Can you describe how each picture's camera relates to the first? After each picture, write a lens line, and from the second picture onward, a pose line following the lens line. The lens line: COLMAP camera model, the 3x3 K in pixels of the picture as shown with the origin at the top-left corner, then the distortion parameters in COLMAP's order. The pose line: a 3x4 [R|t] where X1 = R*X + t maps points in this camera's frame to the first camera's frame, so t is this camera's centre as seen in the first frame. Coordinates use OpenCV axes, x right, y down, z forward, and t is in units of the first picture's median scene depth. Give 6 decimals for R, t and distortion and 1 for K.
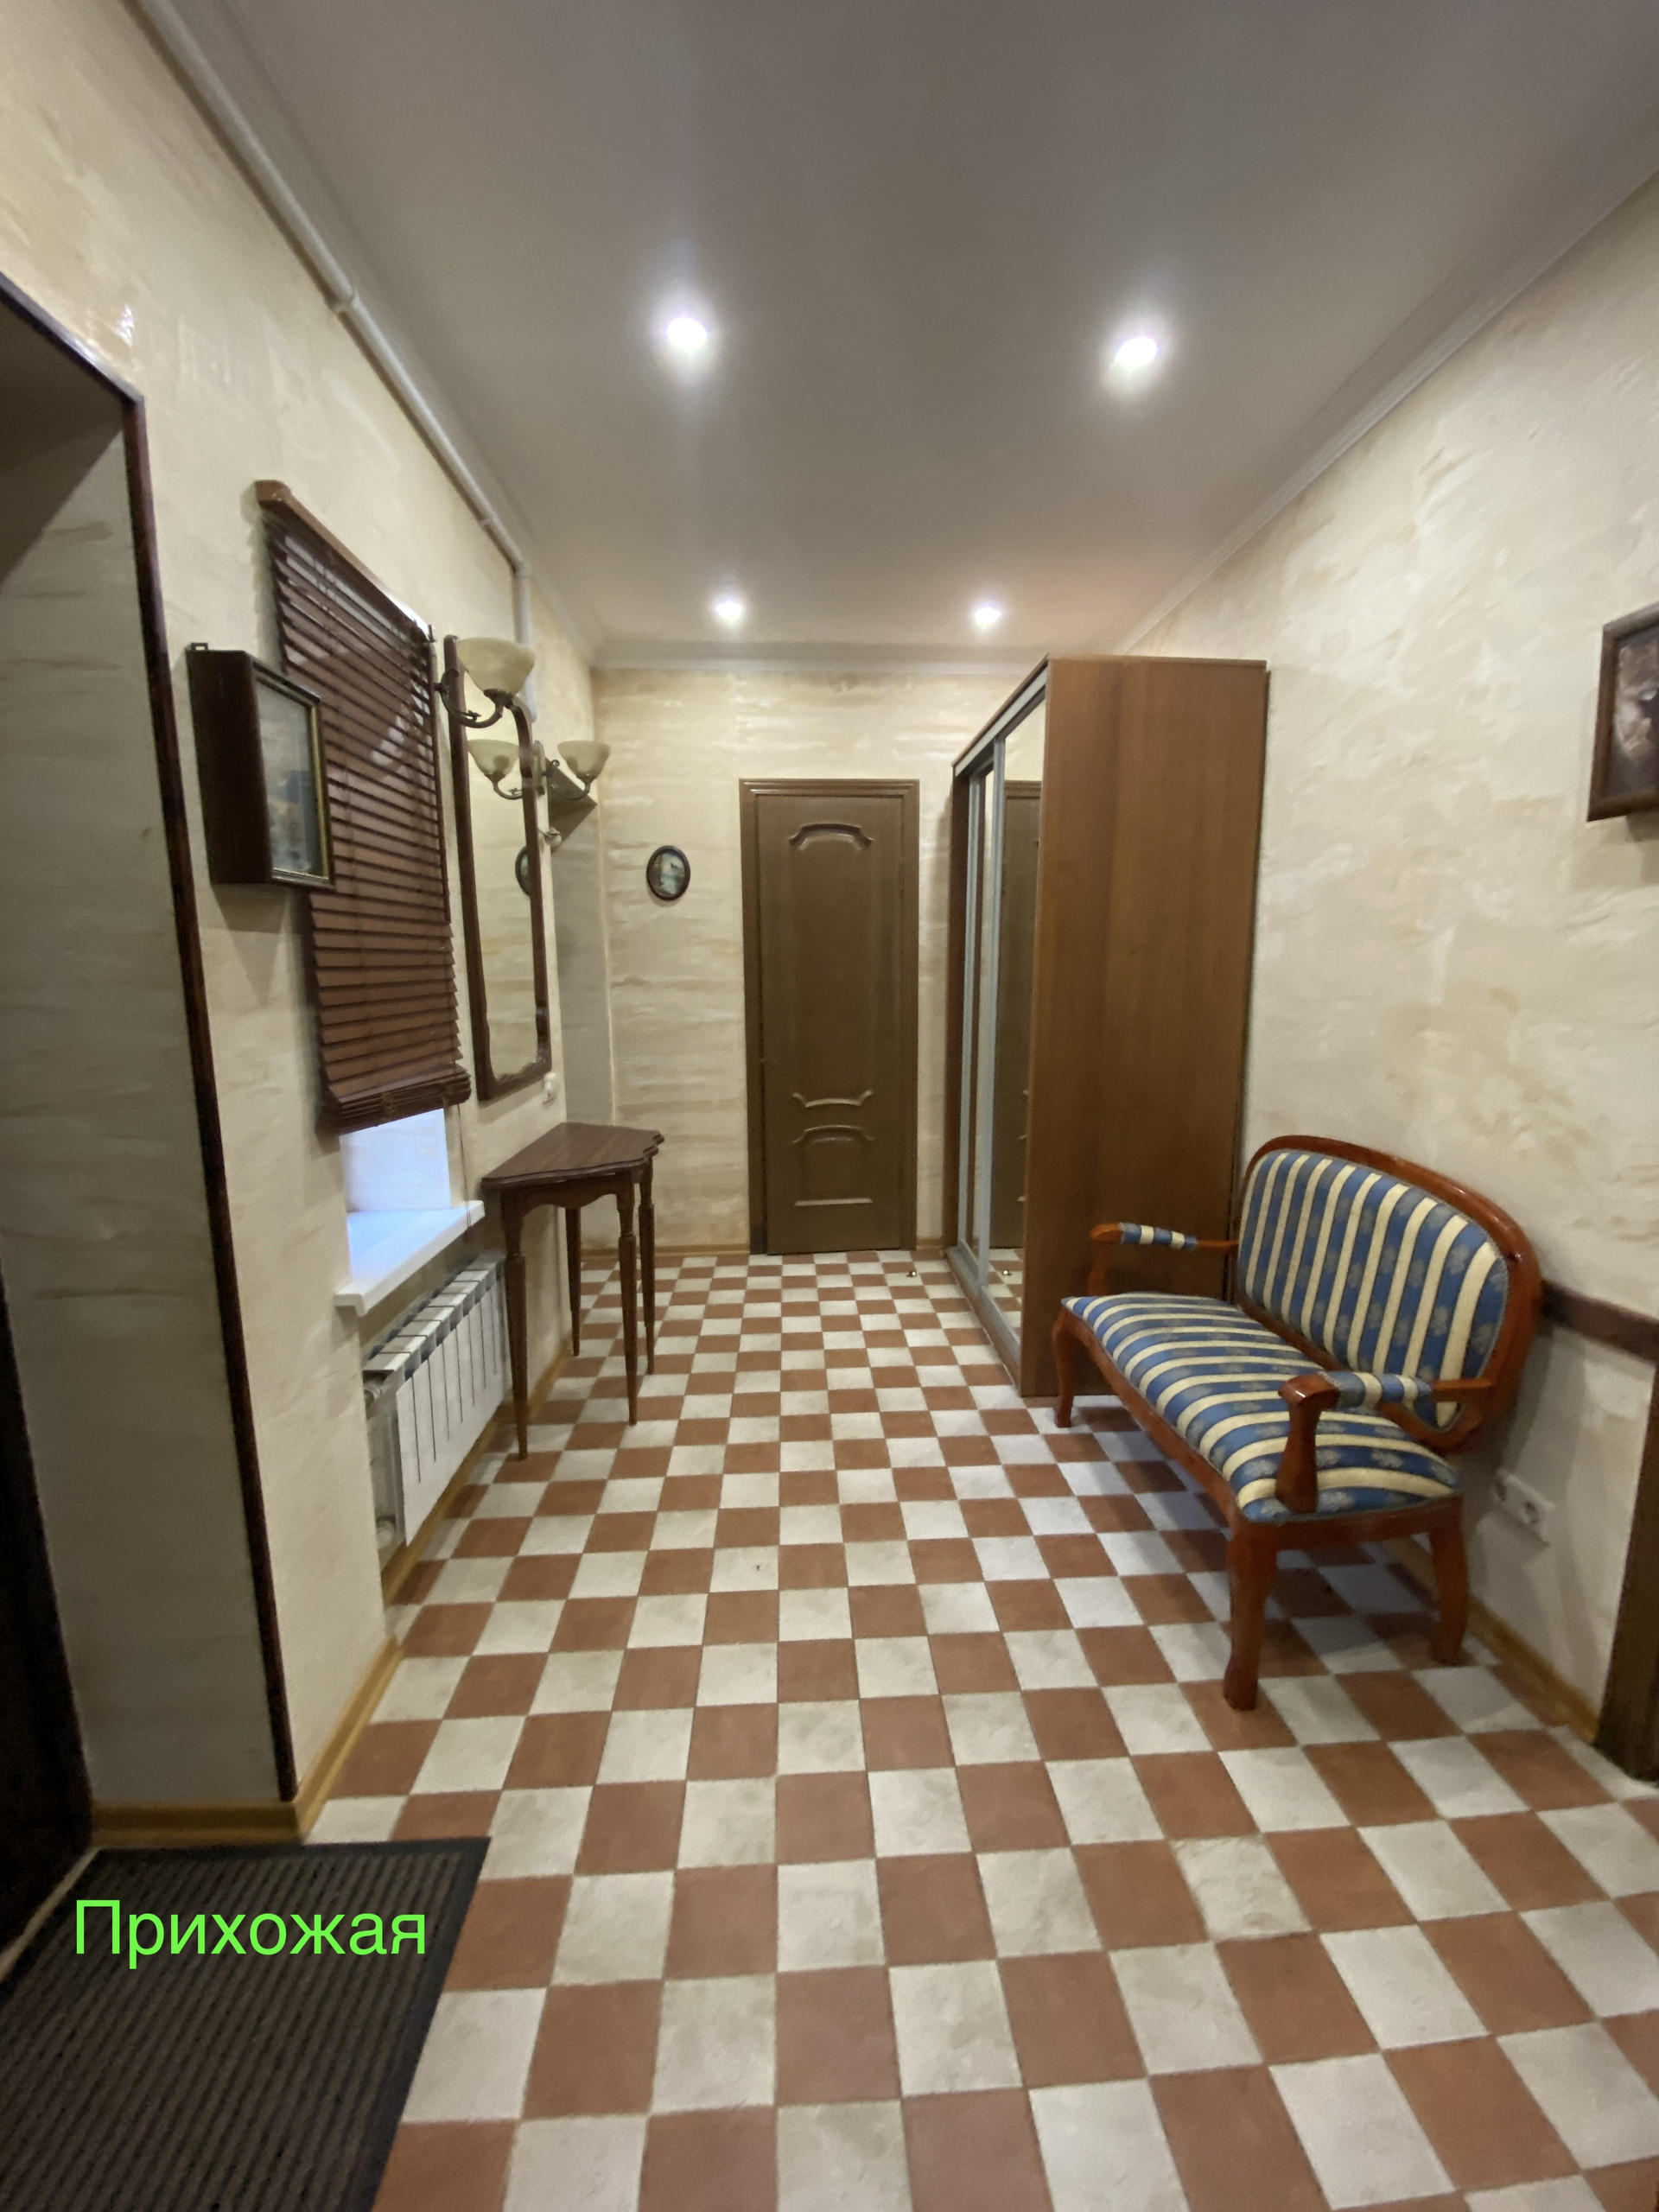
lens RADIAL K [[885.4, 0, 839.9], [0, 885.4, 1103.0], [0, 0, 1]] dist [-0.001024, -0.003797]
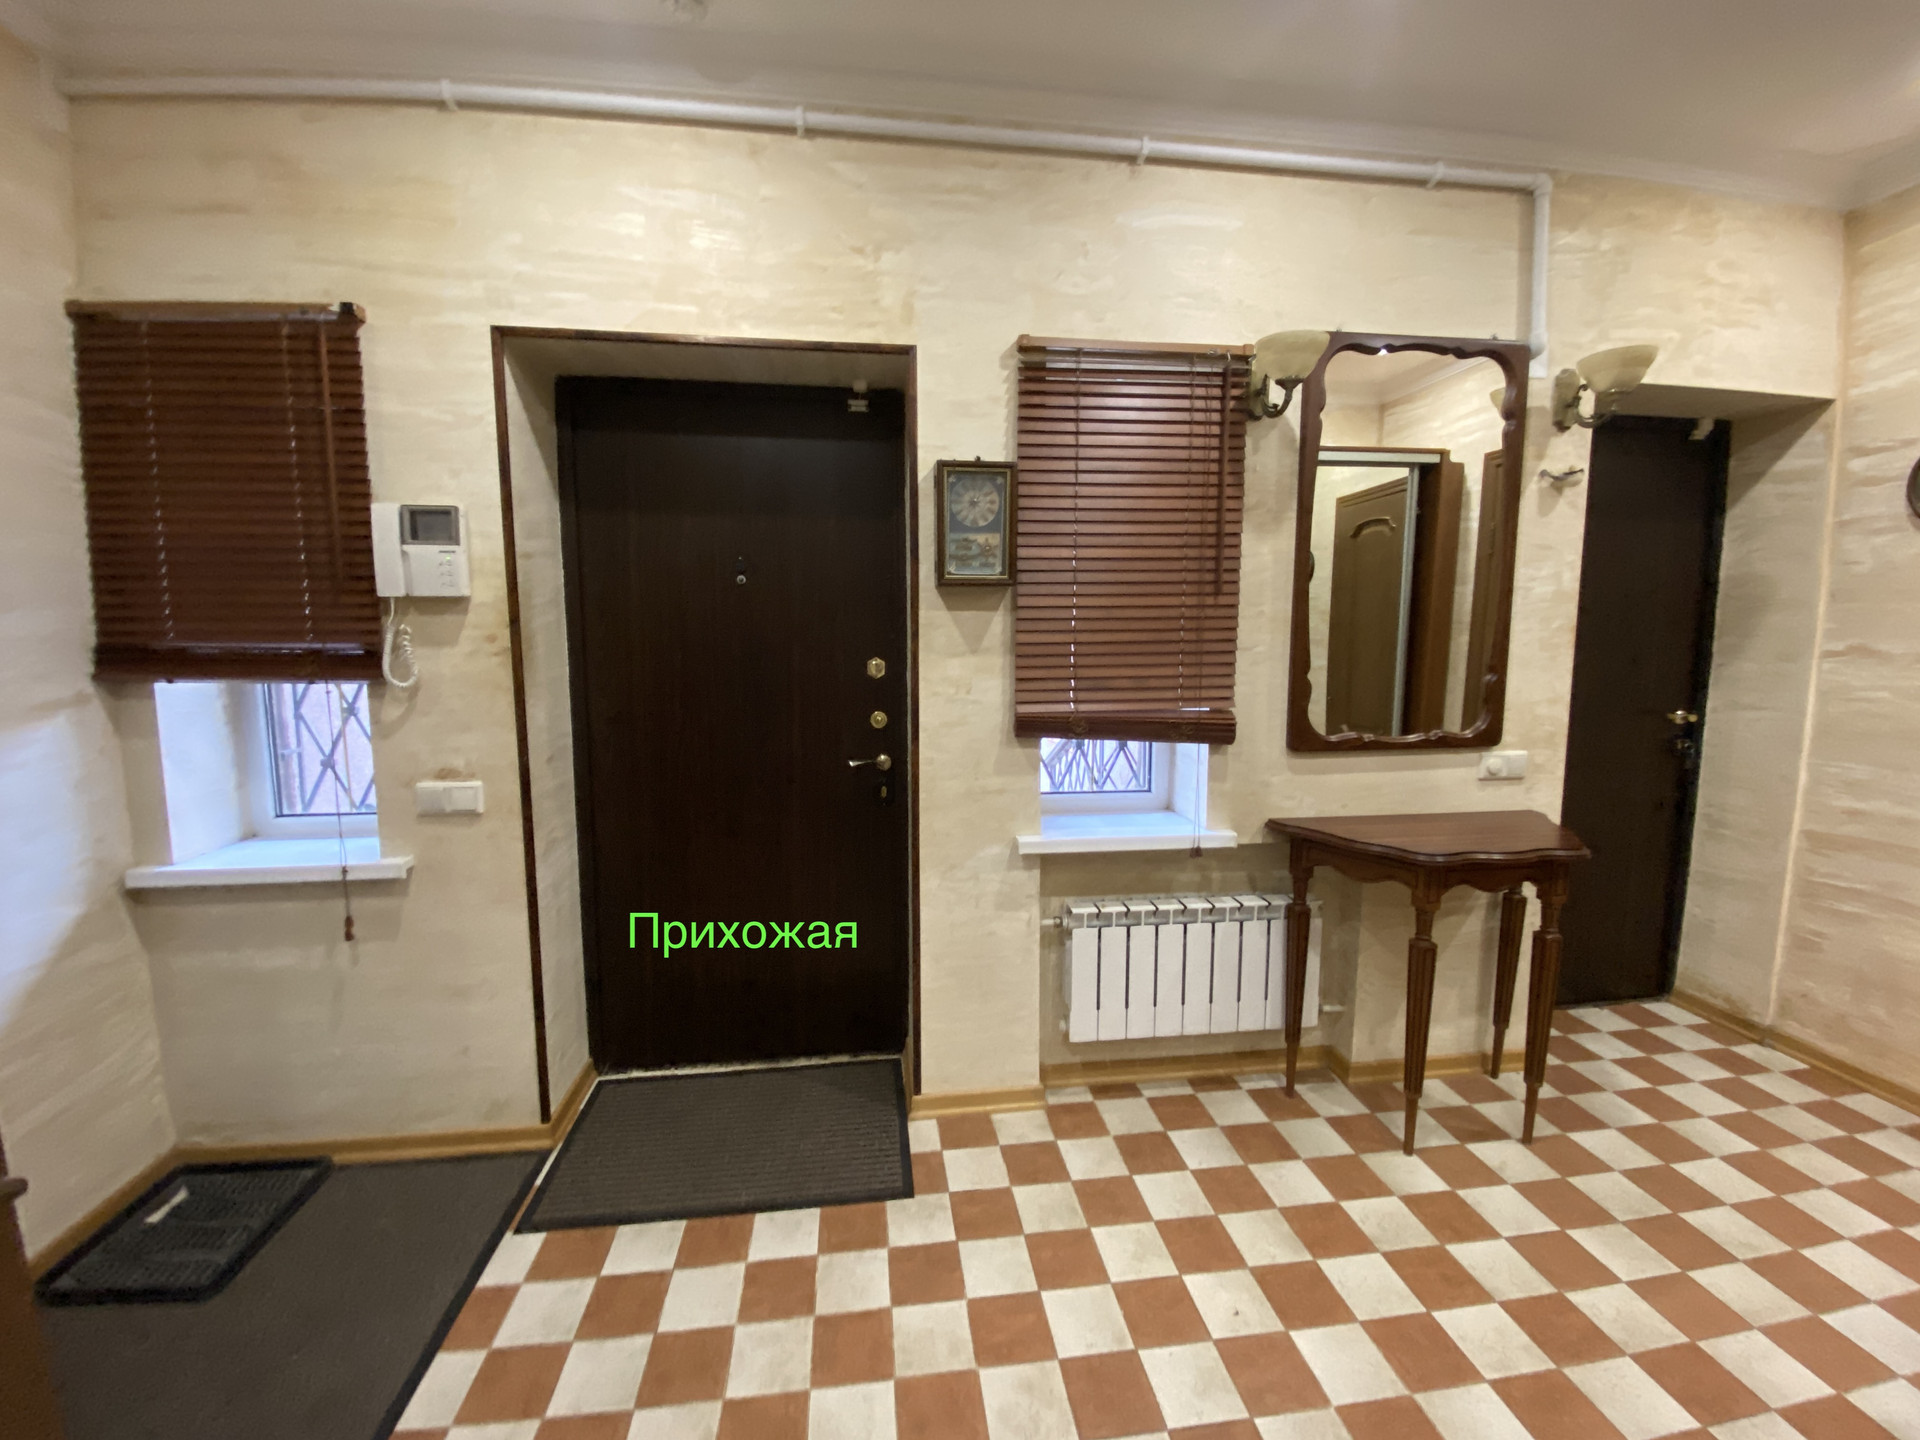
lens RADIAL K [[768.5, 0, 952.0], [0, 768.5, 703.6], [0, 0, 1]] dist [-0.001024, -0.003797]
pose [[0.066958, 0.103820, -0.992340, 0.623593], [-0.150953, 0.984177, 0.092780, -0.105147], [0.986271, 0.143584, 0.081571, 0.618496]]
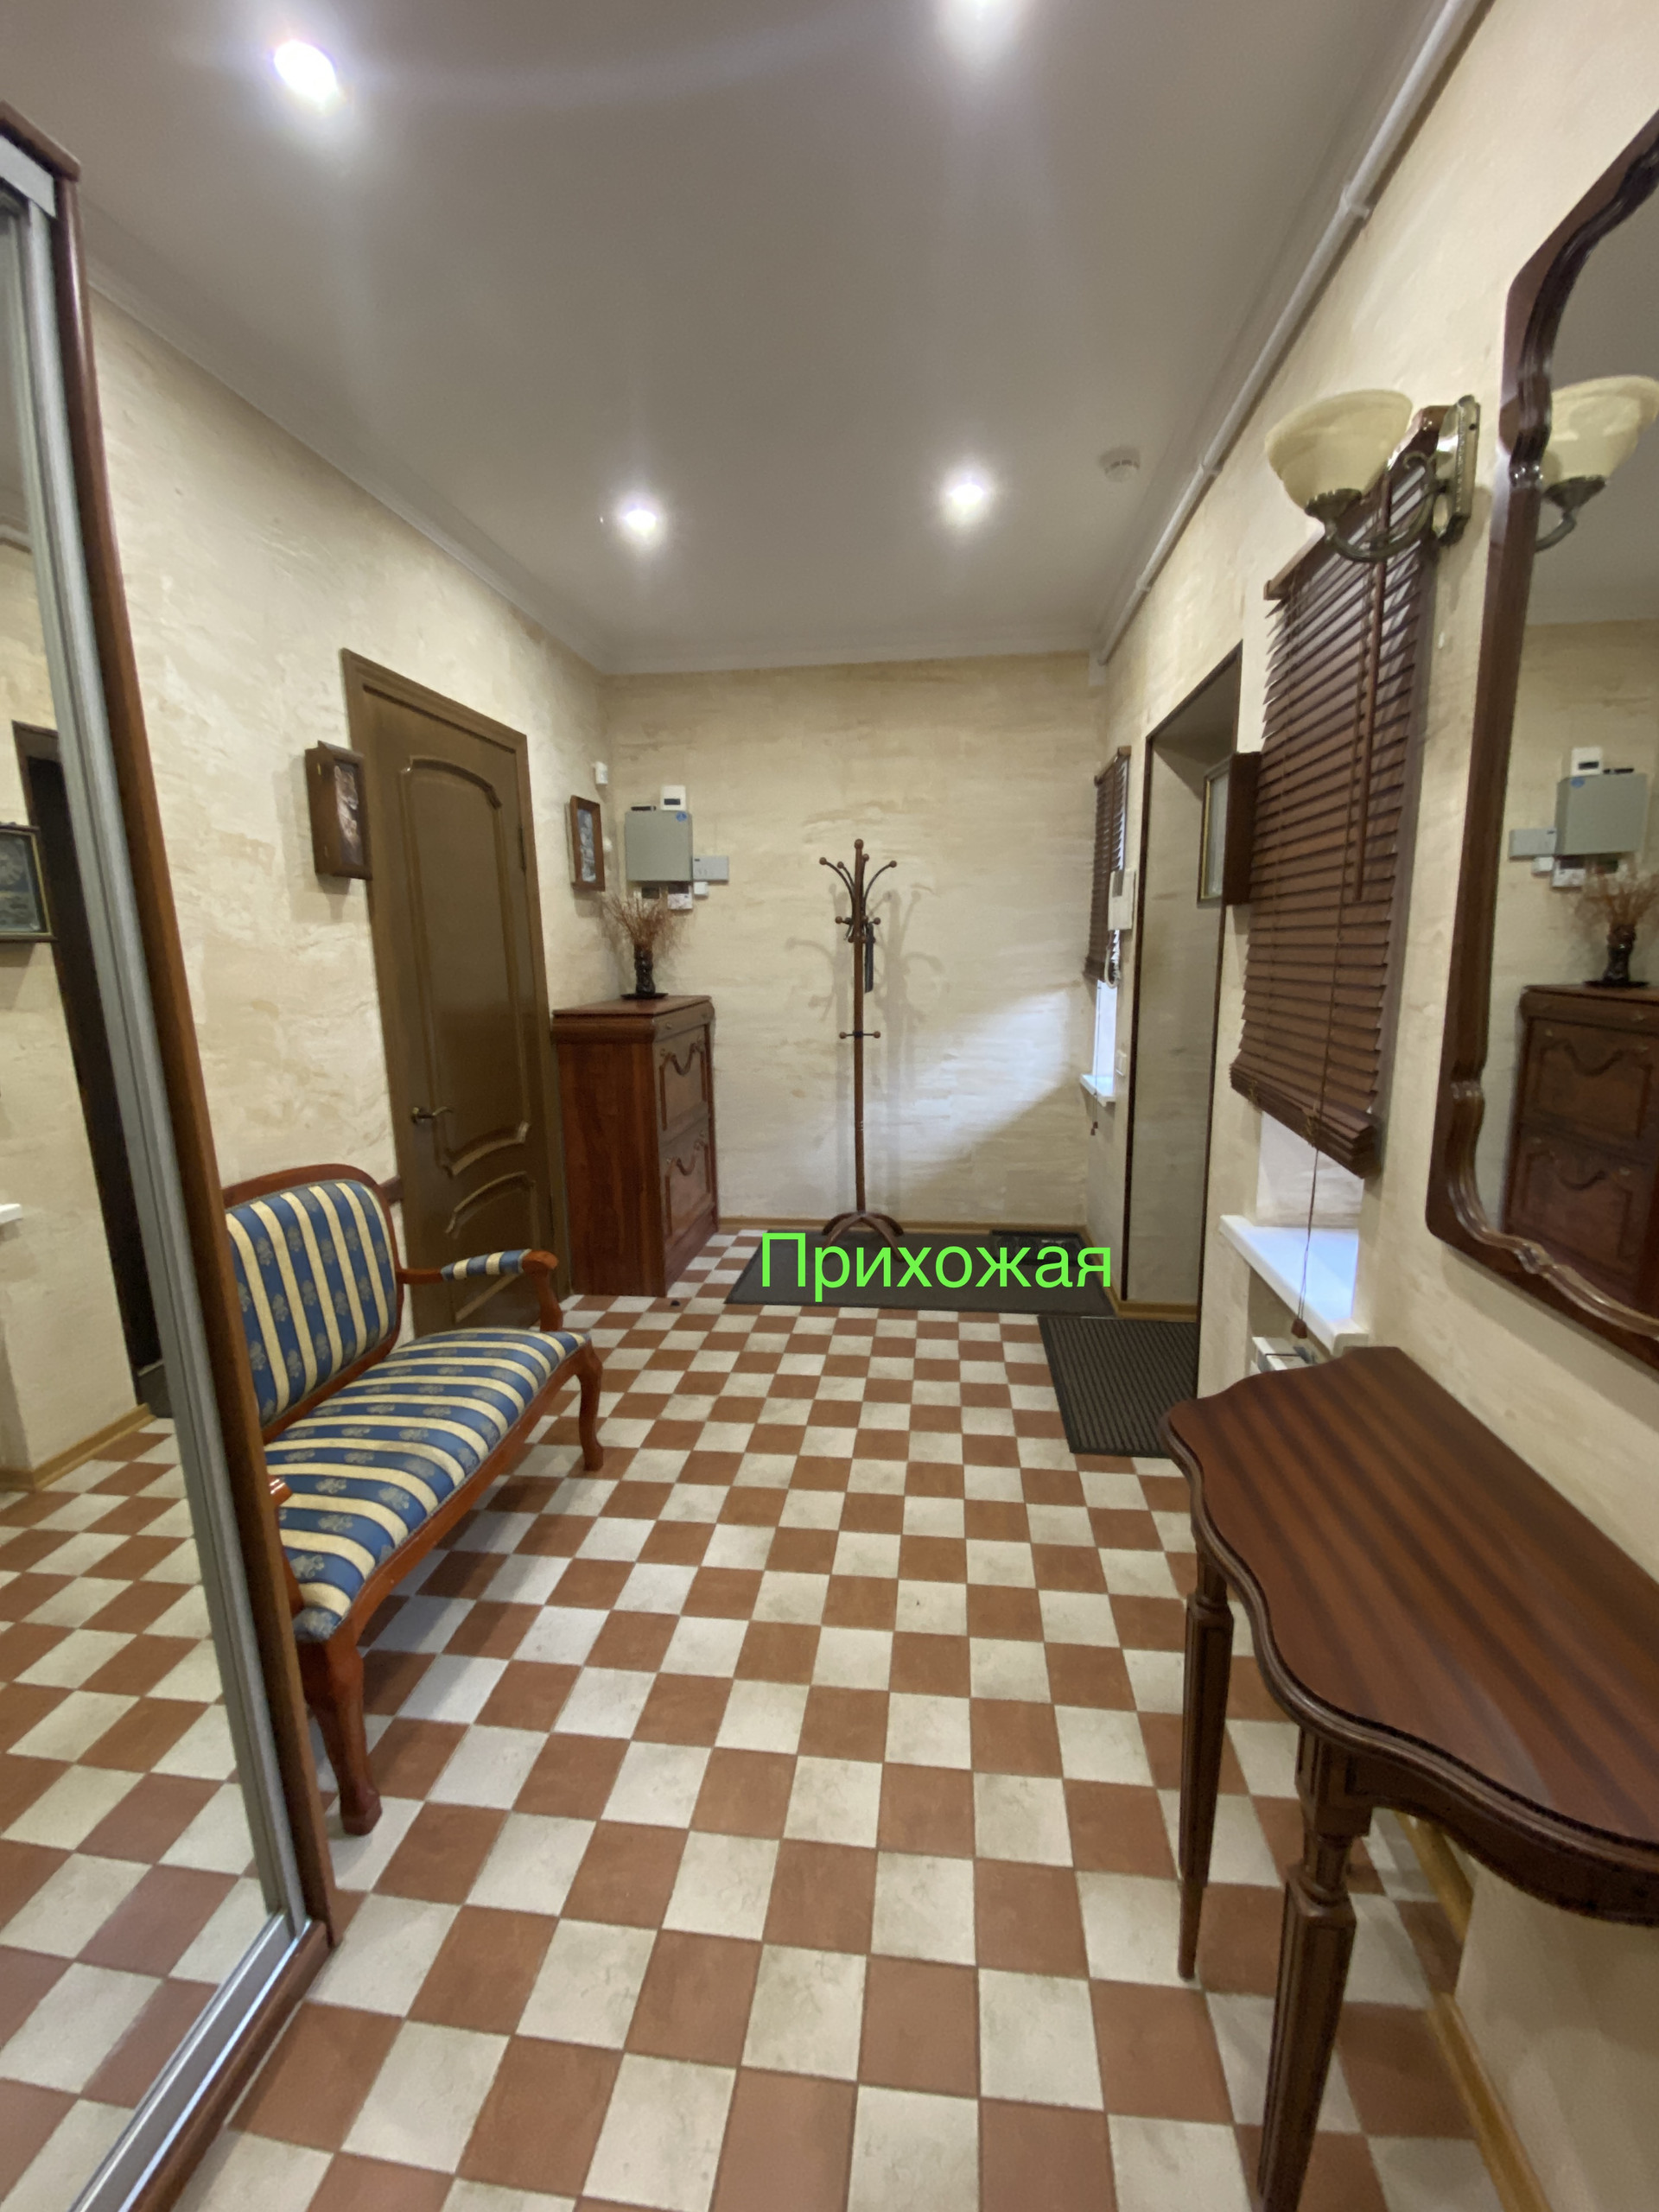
lens RADIAL K [[885.4, 0, 843.4], [0, 885.4, 1112.9], [0, 0, 1]] dist [-0.001024, -0.003797]
pose [[-0.983850, -0.010691, 0.178677, -0.191464], [0.049875, 0.942309, 0.331009, -0.310853], [-0.171908, 0.334575, -0.926557, 1.852521]]
